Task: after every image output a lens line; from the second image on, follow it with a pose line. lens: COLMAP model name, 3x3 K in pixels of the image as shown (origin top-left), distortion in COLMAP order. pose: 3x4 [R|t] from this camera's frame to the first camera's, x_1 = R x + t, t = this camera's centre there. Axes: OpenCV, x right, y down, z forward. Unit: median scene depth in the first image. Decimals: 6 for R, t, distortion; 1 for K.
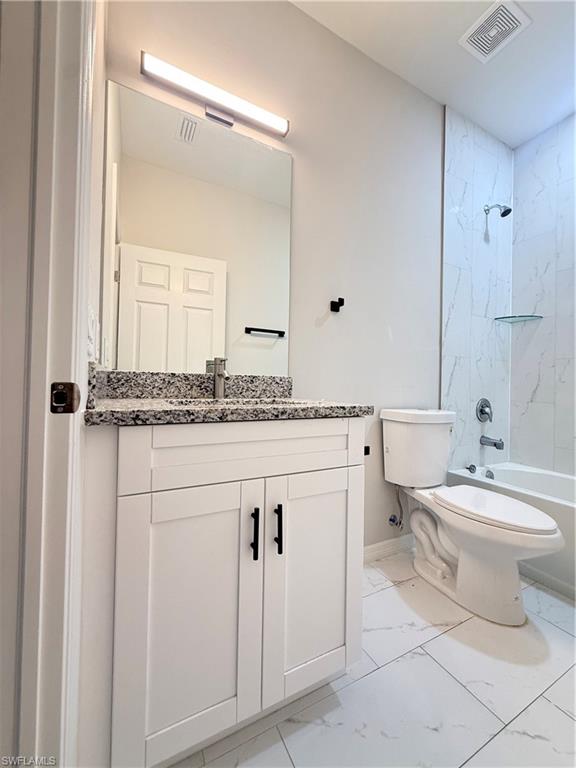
lens RADIAL K [[307.0, 0, 287.7], [0, 307.0, 381.8], [0, 0, 1]] dist [-0.000872, 0.000174]
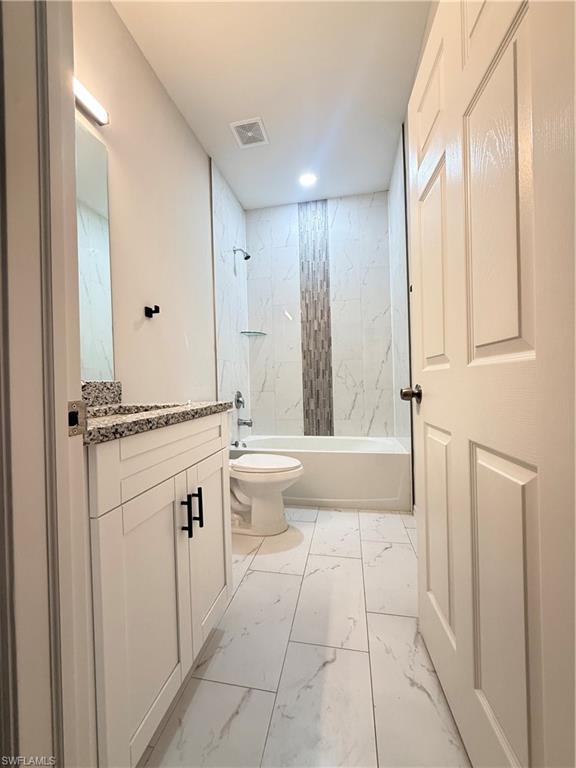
lens RADIAL K [[307.0, 0, 287.7], [0, 307.0, 381.8], [0, 0, 1]] dist [-0.000872, 0.000174]
pose [[0.627980, -0.040231, 0.777189, -0.453001], [0.031394, 0.999160, 0.026355, -0.026410], [-0.777596, 0.007849, 0.628716, -0.029479]]
